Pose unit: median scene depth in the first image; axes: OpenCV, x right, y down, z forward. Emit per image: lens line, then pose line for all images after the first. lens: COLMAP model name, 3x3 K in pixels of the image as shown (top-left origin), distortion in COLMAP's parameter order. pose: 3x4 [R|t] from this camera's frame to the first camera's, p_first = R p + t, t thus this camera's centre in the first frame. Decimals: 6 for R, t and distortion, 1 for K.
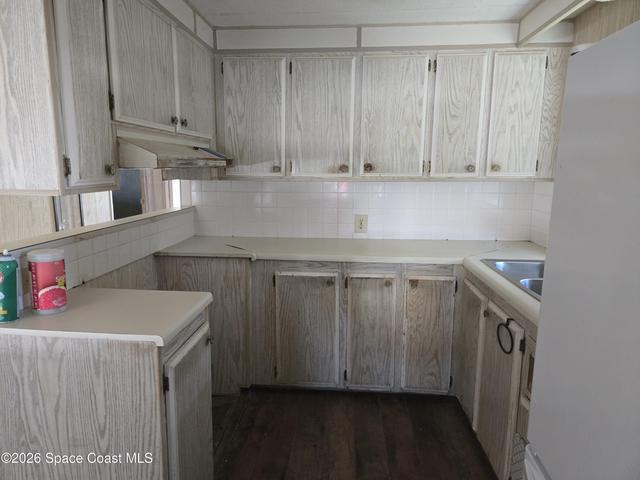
lens RADIAL K [[429.1, 0, 320.0], [0, 429.1, 240.0], [0, 0, 1]] dist [0.070399, -0.072777]
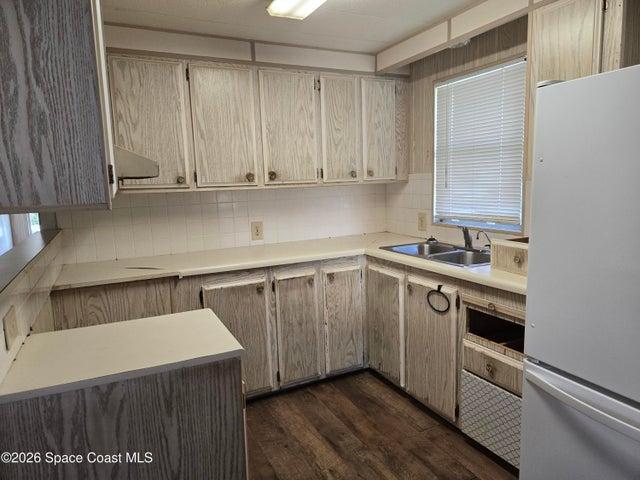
lens RADIAL K [[429.1, 0, 320.0], [0, 429.1, 240.0], [0, 0, 1]] dist [0.070399, -0.072777]
pose [[0.854485, -0.104481, 0.508860, -0.359345], [0.120809, 0.992675, 0.000956, 0.001954], [-0.505233, 0.060658, 0.860849, 0.046273]]
